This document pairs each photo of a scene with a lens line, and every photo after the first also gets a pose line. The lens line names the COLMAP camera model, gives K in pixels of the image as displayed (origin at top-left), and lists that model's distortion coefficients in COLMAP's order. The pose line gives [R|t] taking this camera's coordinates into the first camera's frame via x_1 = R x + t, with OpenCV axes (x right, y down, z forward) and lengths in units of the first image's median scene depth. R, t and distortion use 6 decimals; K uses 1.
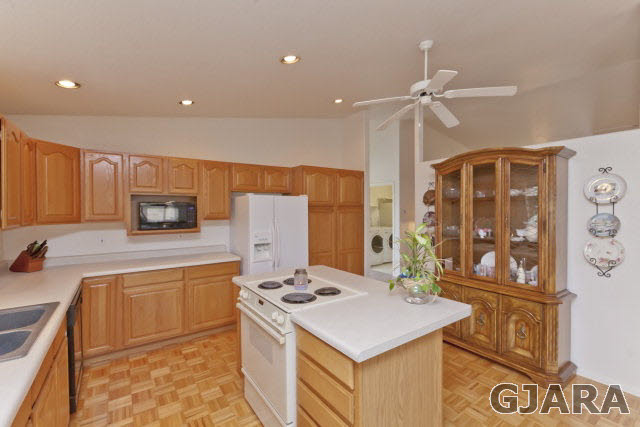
lens RADIAL K [[273.7, 0, 332.6], [0, 273.7, 214.6], [0, 0, 1]] dist [0.000561, -0.000002]
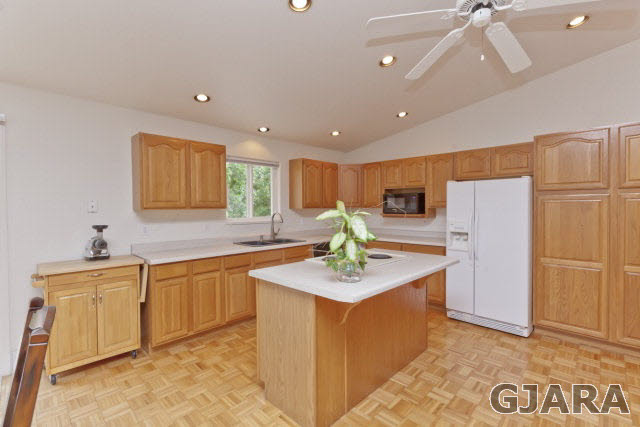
lens RADIAL K [[290.5, 0, 322.6], [0, 290.5, 210.0], [0, 0, 1]] dist [0.011353, 0.000160]
pose [[0.189180, 0.023772, -0.981655, 0.671557], [-0.014770, 0.999663, 0.021362, 0.012232], [0.981831, 0.010458, 0.189467, 0.333053]]
